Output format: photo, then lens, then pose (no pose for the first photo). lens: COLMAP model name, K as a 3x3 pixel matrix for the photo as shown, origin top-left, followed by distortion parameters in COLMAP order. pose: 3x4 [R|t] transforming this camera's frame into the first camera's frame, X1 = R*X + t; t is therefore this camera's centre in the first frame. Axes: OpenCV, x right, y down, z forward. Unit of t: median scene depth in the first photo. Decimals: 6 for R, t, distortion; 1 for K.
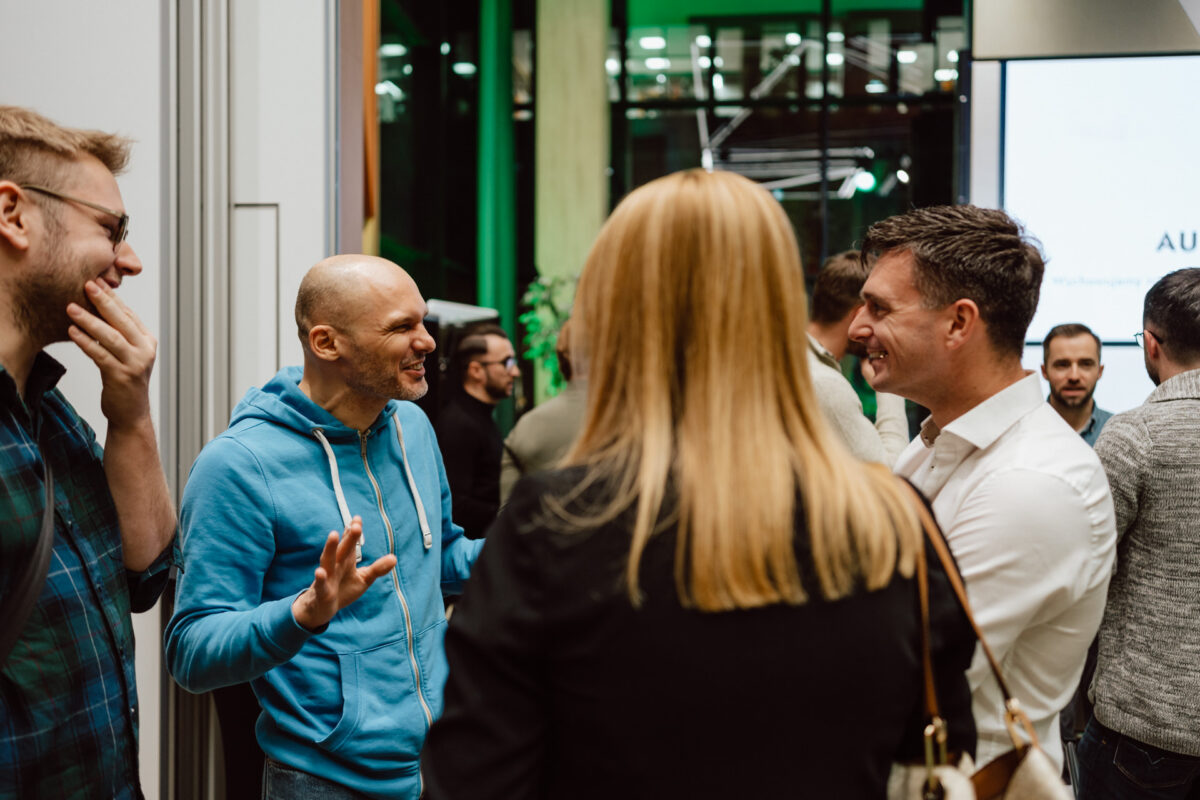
lens RADIAL K [[1090.0, 0, 598.4], [0, 1090.0, 407.3], [0, 0, 1]] dist [0.004698, -0.007815]
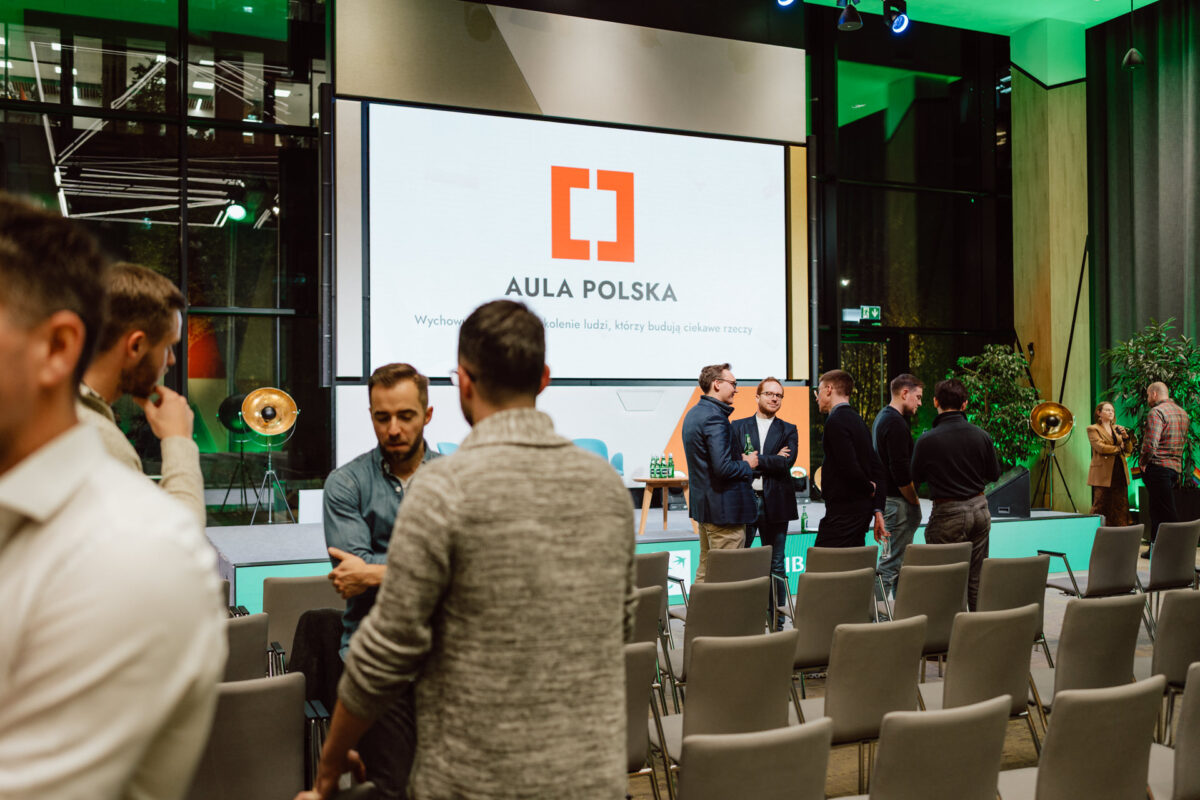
lens RADIAL K [[1090.0, 0, 600.6], [0, 1090.0, 398.1], [0, 0, 1]] dist [0.004698, -0.007815]
pose [[0.852333, -0.007117, 0.522952, 0.137734], [0.028821, 0.999027, -0.033377, -0.012244], [-0.522206, 0.043521, 0.851708, 0.186394]]
